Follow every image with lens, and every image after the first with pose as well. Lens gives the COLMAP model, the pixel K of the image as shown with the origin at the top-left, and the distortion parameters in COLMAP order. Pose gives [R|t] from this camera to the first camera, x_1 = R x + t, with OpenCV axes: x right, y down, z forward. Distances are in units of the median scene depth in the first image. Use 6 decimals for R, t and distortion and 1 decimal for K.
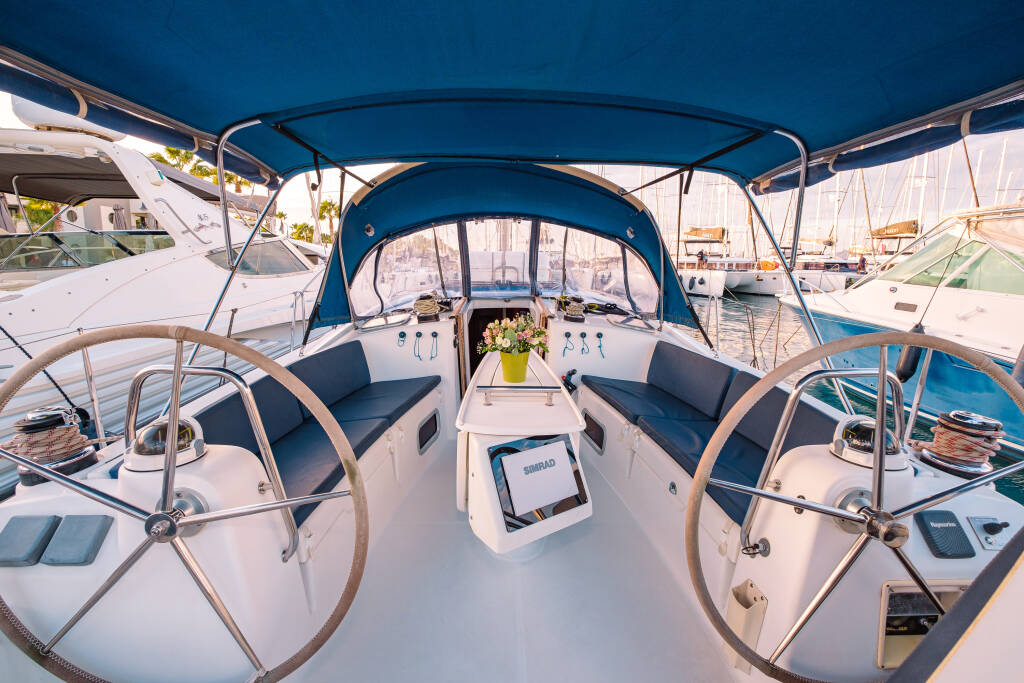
lens RADIAL K [[436.6, 0, 512.0], [0, 436.6, 341.5], [0, 0, 1]] dist [-0.000039, 0.000074]
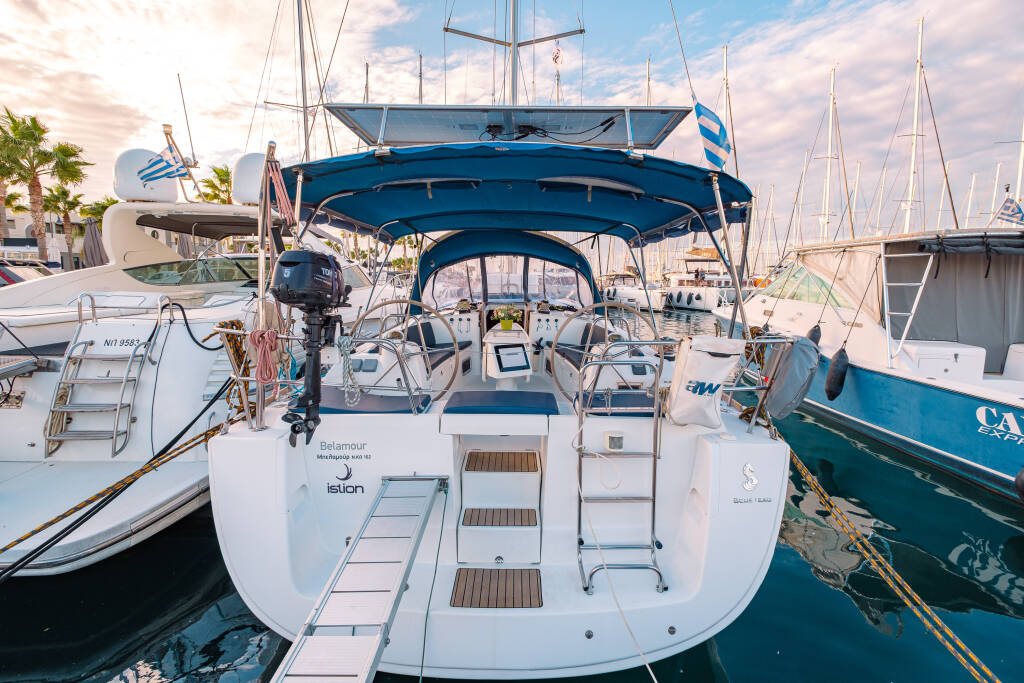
lens RADIAL K [[436.6, 0, 512.0], [0, 436.6, 341.5], [0, 0, 1]] dist [-0.000039, 0.000074]
pose [[0.999360, 0.004423, -0.035493, 0.063623], [-0.005771, 0.999263, -0.037957, 0.122422], [0.035299, 0.038137, 0.998649, -0.718952]]
